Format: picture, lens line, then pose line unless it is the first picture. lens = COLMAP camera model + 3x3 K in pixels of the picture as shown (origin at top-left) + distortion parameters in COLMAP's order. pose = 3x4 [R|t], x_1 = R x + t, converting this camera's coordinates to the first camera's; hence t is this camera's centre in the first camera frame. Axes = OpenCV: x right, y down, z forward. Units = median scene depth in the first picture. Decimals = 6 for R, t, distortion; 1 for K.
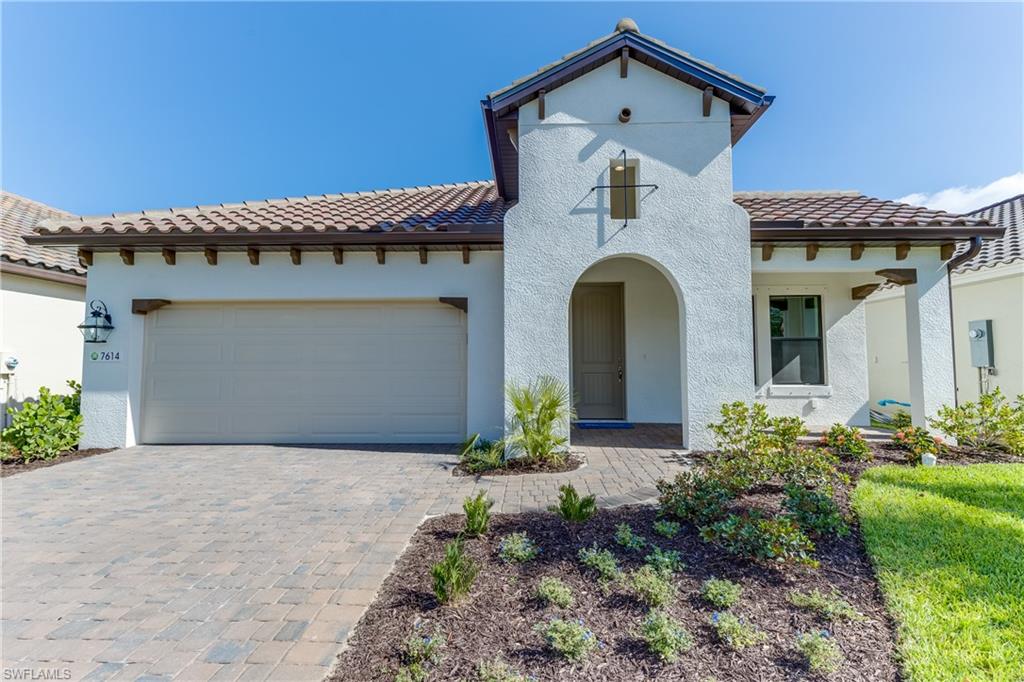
lens RADIAL K [[459.8, 0, 518.8], [0, 459.8, 339.0], [0, 0, 1]] dist [0.002512, -0.000527]
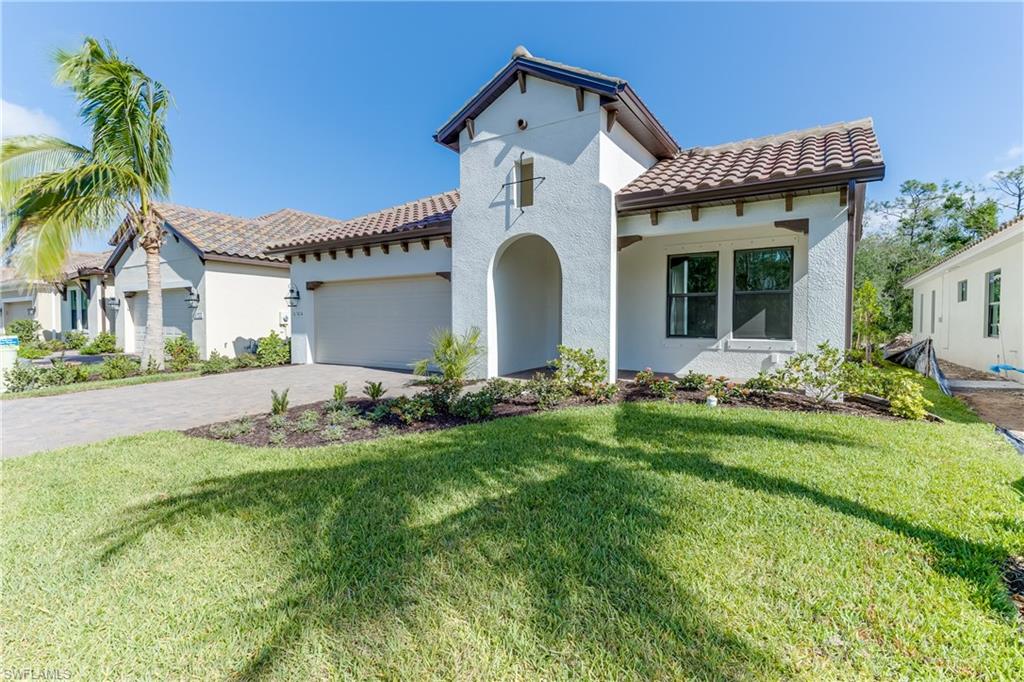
lens RADIAL K [[459.8, 0, 518.8], [0, 459.8, 339.0], [0, 0, 1]] dist [0.002512, -0.000527]
pose [[0.865670, 0.021765, -0.500142, 0.866777], [0.022716, 0.996318, 0.082676, 0.006084], [0.500100, -0.082931, 0.861987, -0.163605]]
